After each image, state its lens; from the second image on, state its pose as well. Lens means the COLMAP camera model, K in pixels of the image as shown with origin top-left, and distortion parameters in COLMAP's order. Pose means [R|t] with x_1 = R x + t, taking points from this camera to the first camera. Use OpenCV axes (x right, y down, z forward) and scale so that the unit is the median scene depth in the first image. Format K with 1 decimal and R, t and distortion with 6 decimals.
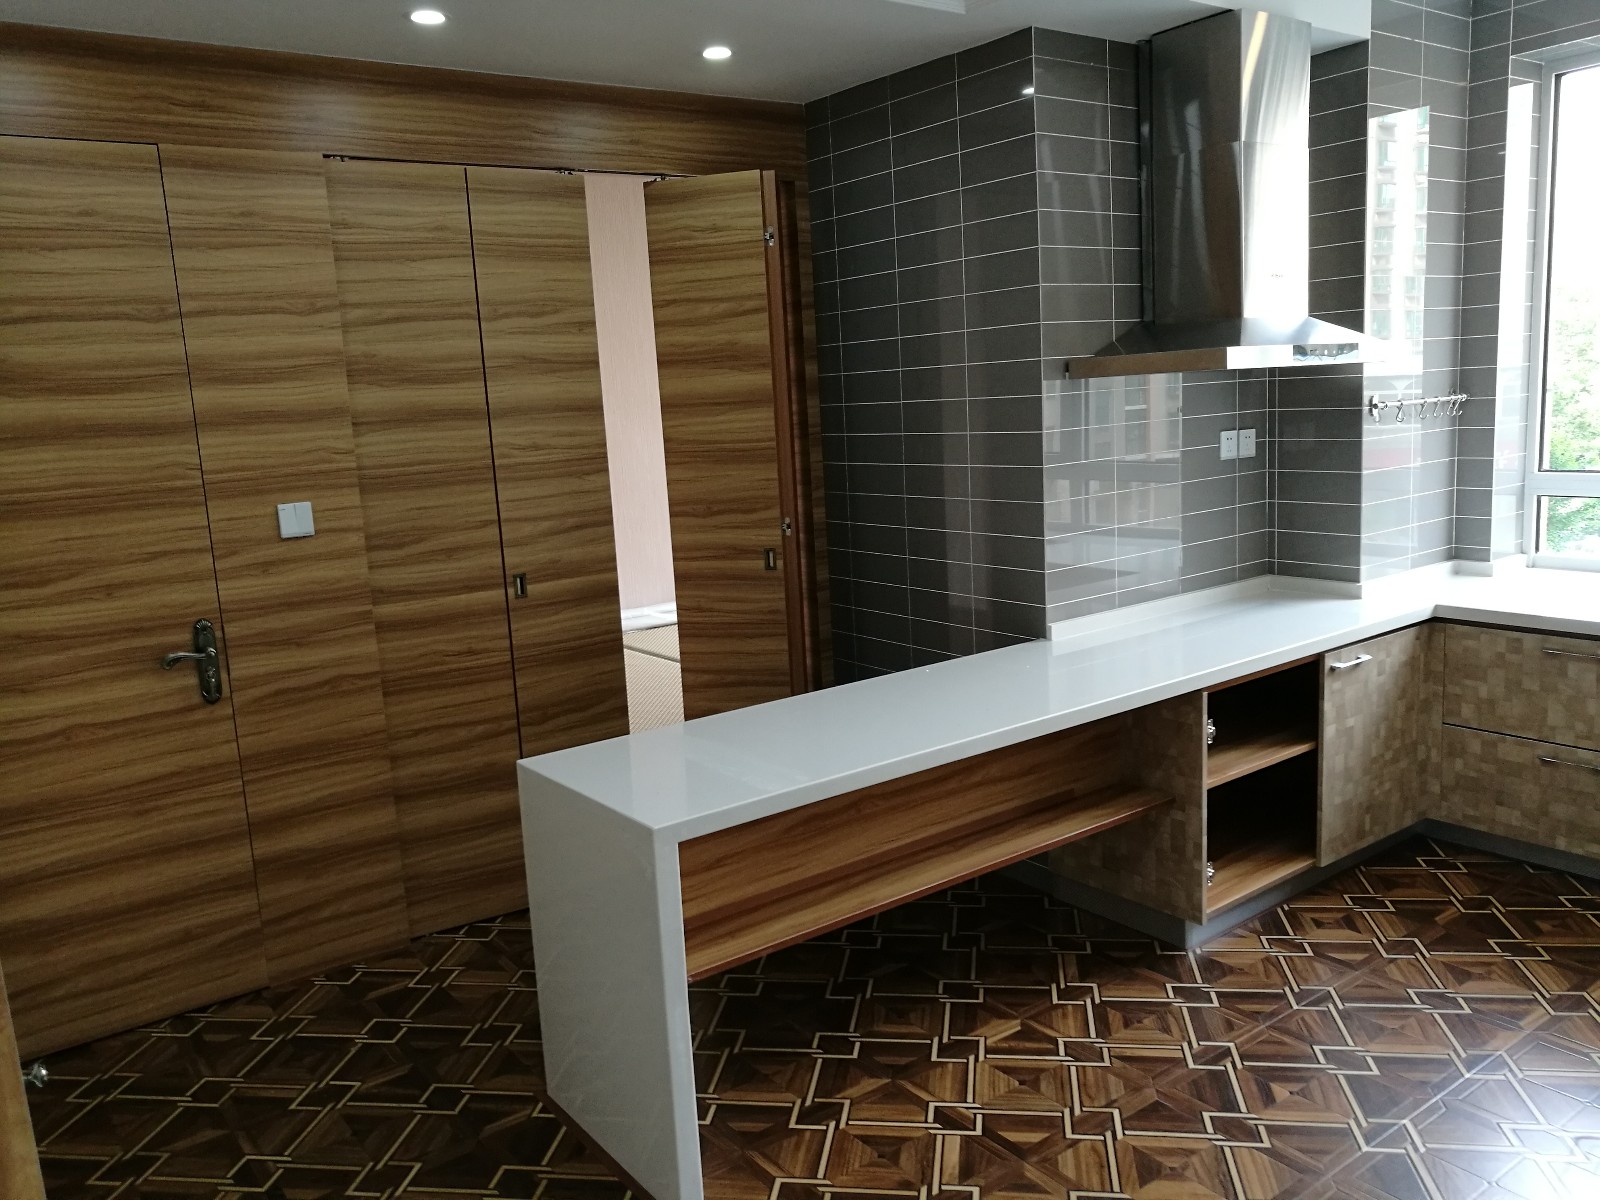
lens RADIAL K [[1262.4, 0, 804.2], [0, 1262.4, 590.0], [0, 0, 1]] dist [-0.000672, 0.011542]
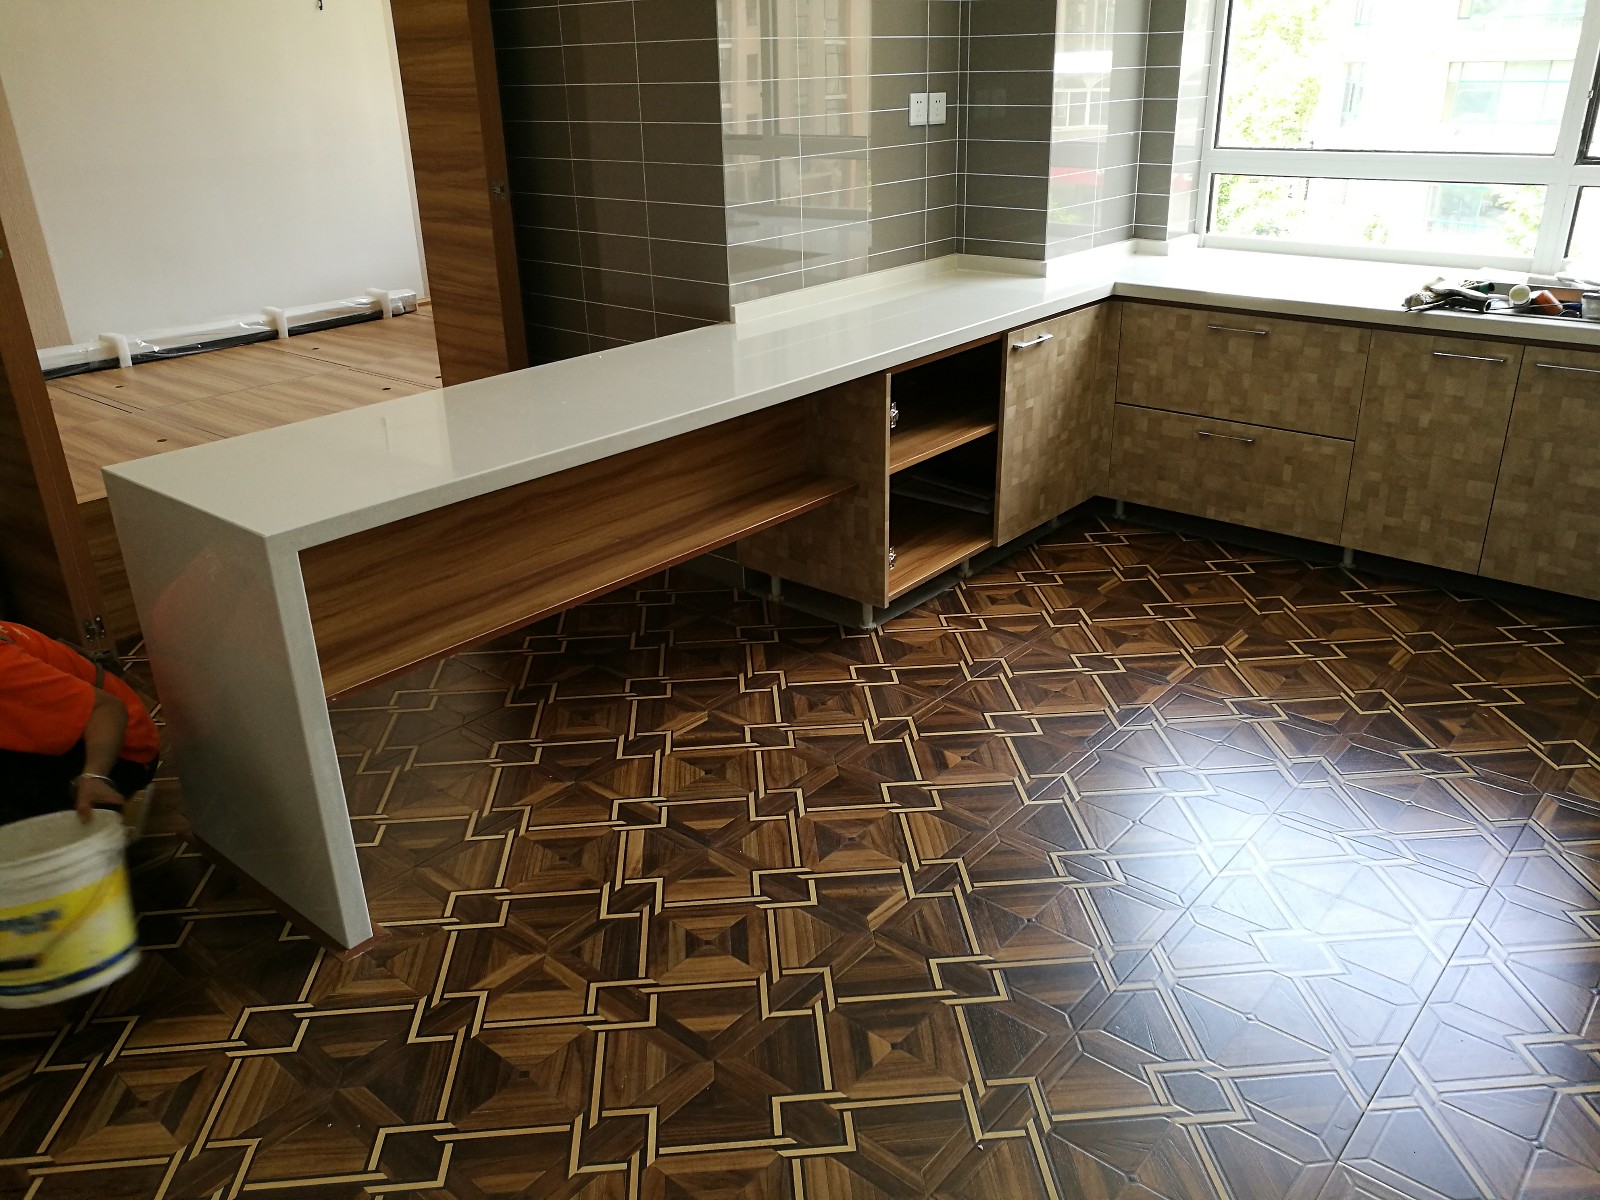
lens RADIAL K [[1262.4, 0, 807.5], [0, 1262.4, 600.2], [0, 0, 1]] dist [-0.000672, 0.011542]
pose [[0.972866, -0.060093, 0.223430, 0.031325], [0.005445, 0.971361, 0.237545, 0.020752], [-0.231306, -0.229882, 0.945331, 0.066732]]
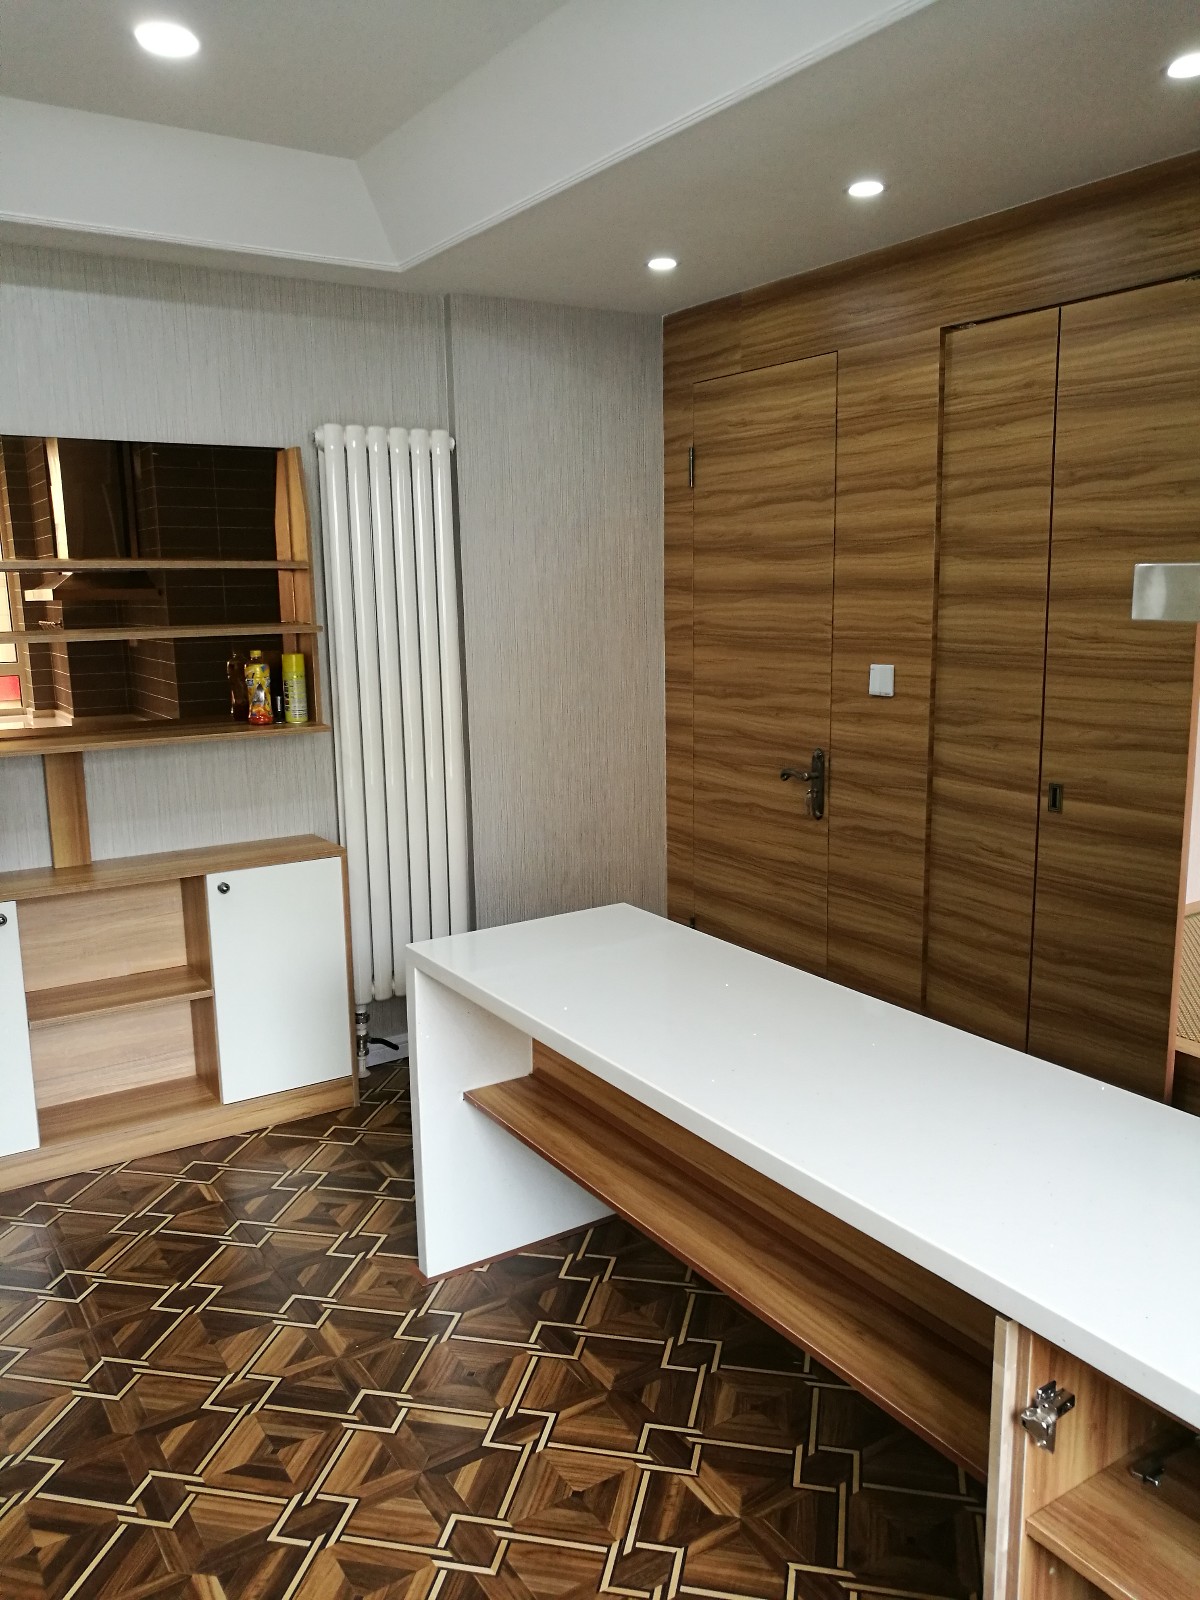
lens RADIAL K [[1262.4, 0, 598.3], [0, 1262.4, 795.2], [0, 0, 1]] dist [-0.000672, 0.011542]
pose [[-0.059126, 0.222993, -0.973025, 0.744307], [-0.145654, 0.962372, 0.229402, -0.186314], [0.987567, 0.155289, -0.024421, 0.854718]]
